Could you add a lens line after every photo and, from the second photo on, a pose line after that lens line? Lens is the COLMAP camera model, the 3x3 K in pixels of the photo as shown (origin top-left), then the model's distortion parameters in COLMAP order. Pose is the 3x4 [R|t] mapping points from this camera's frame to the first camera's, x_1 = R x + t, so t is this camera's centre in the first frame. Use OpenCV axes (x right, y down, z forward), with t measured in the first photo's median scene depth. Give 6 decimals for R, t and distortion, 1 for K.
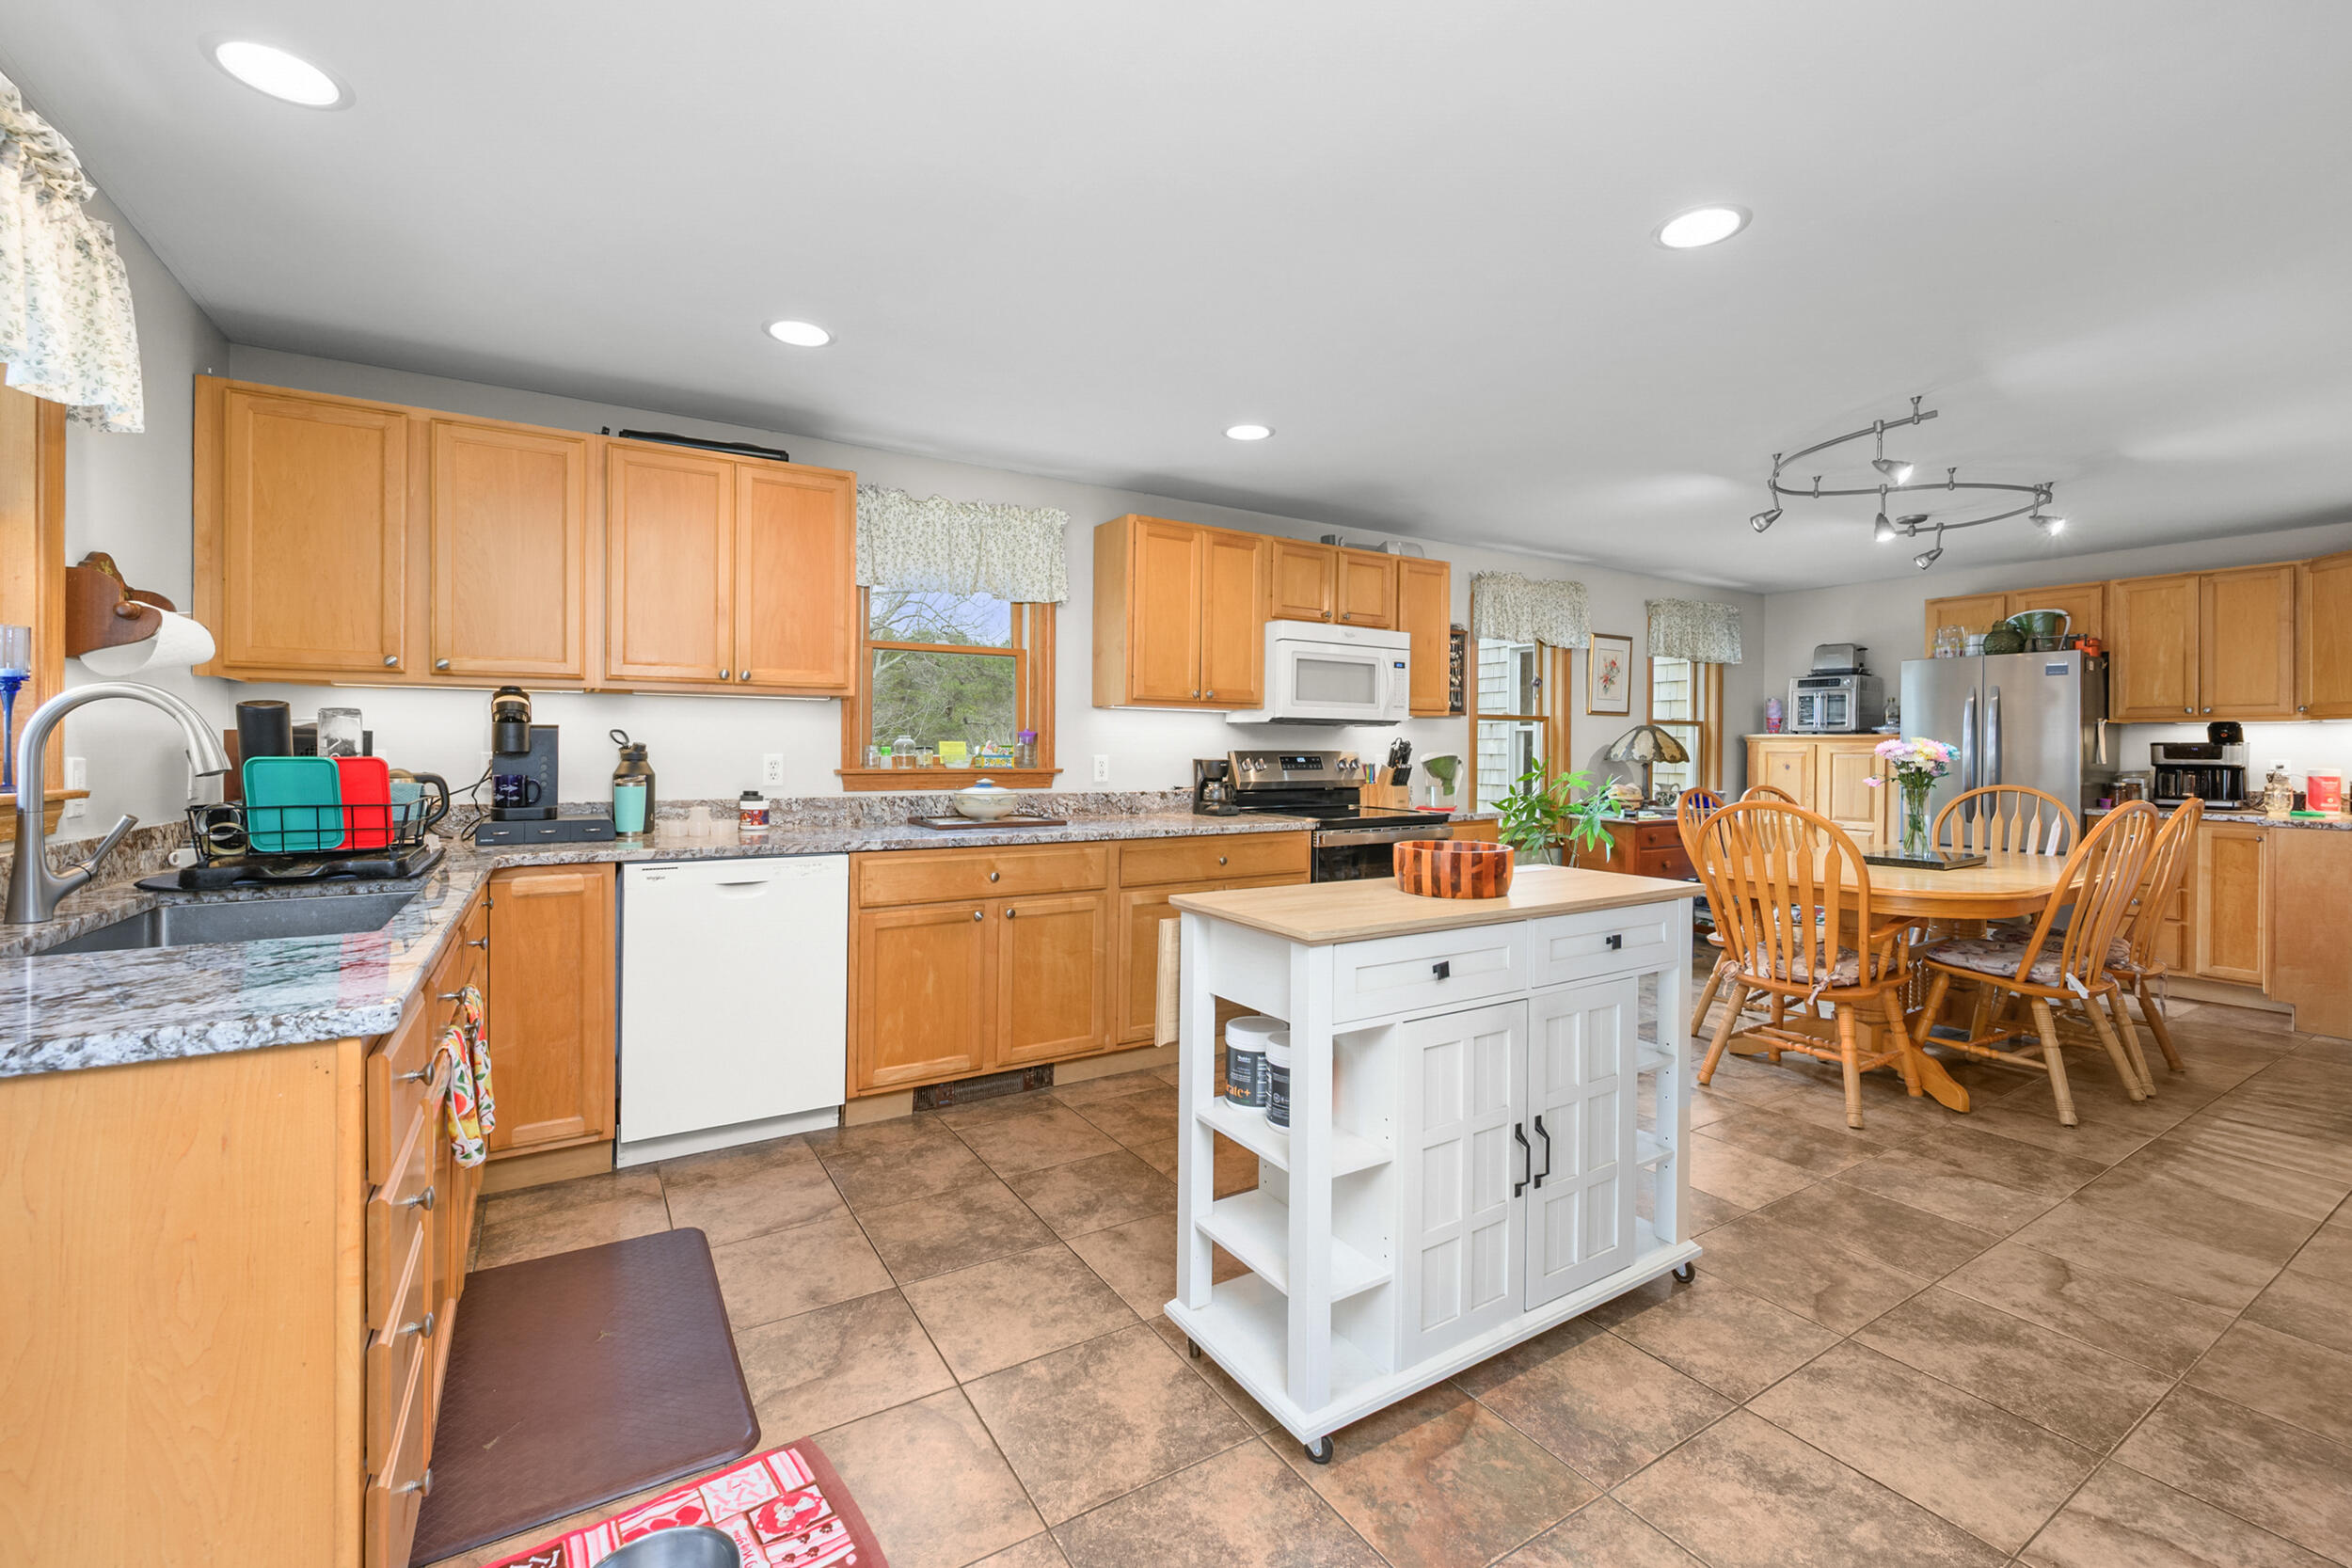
lens RADIAL K [[981.6, 0, 1173.5], [0, 981.6, 753.5], [0, 0, 1]] dist [-0.010912, 0.000088]
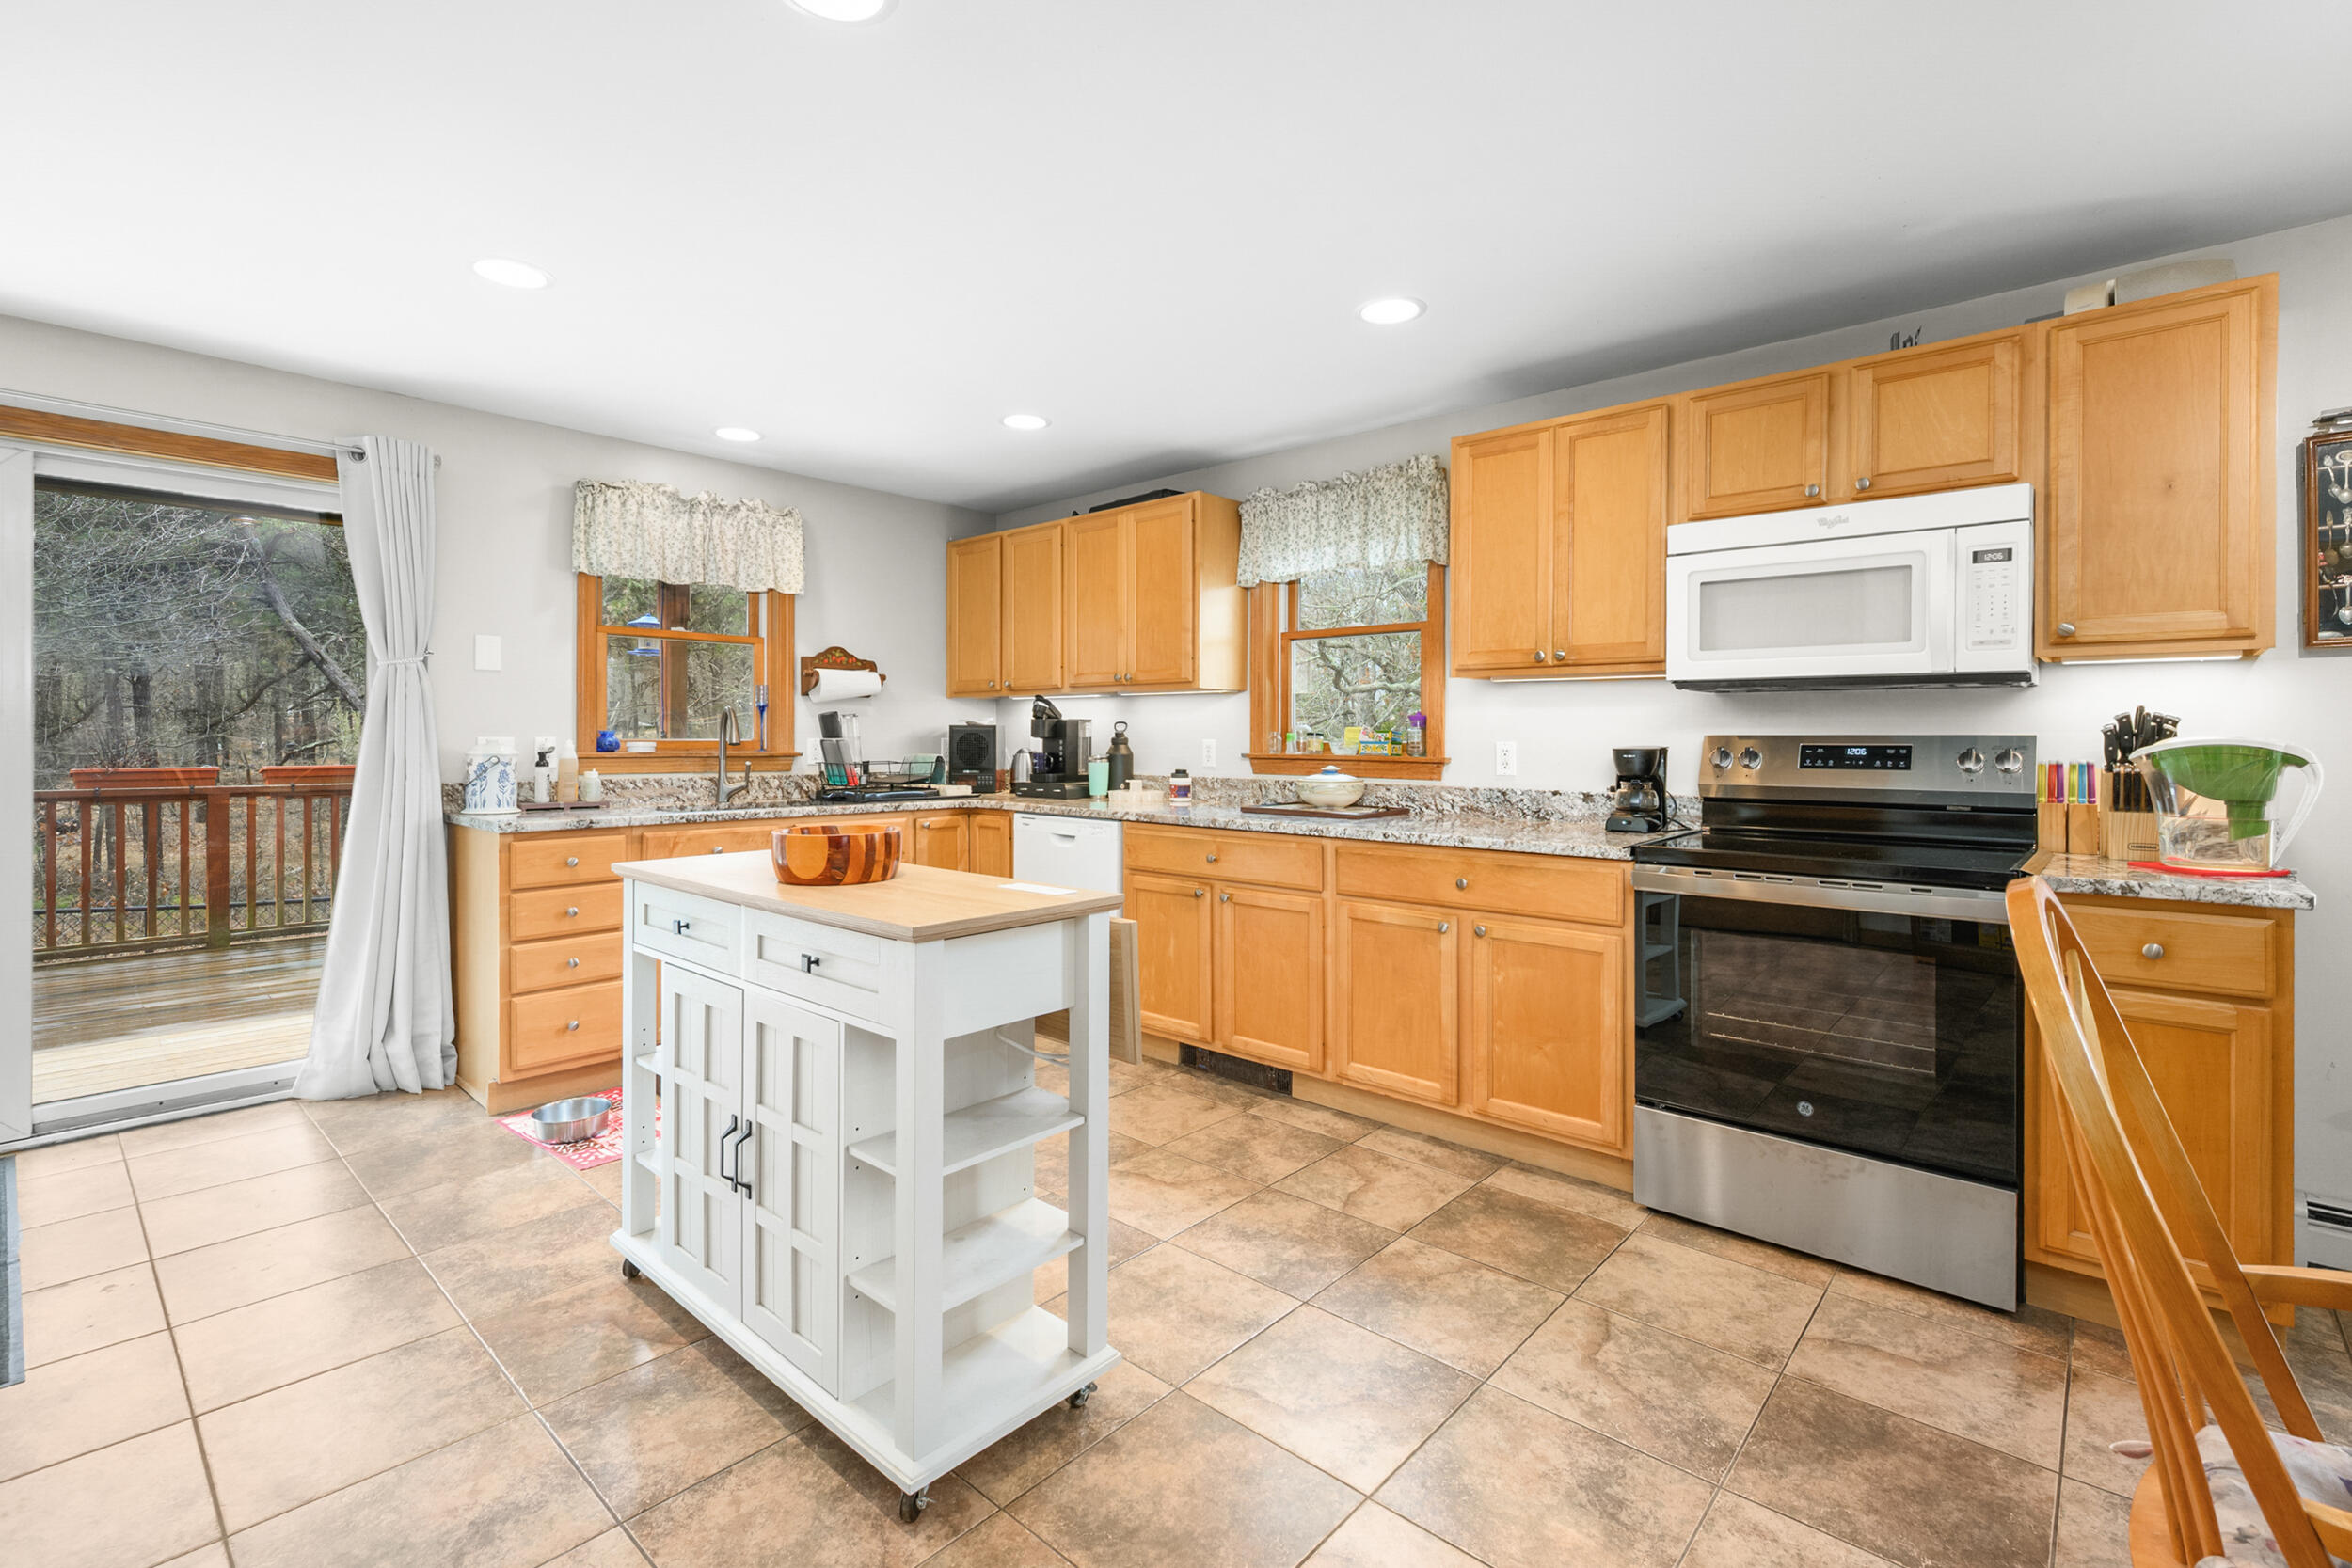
lens RADIAL K [[1051.4, 0, 1175.0], [0, 1051.4, 731.9], [0, 0, 1]] dist [0.001842, -0.000084]
pose [[0.279346, -0.008145, -0.960156, 0.794146], [-0.005627, 0.999933, -0.010120, 0.004557], [0.960174, 0.008230, 0.279282, 0.603987]]
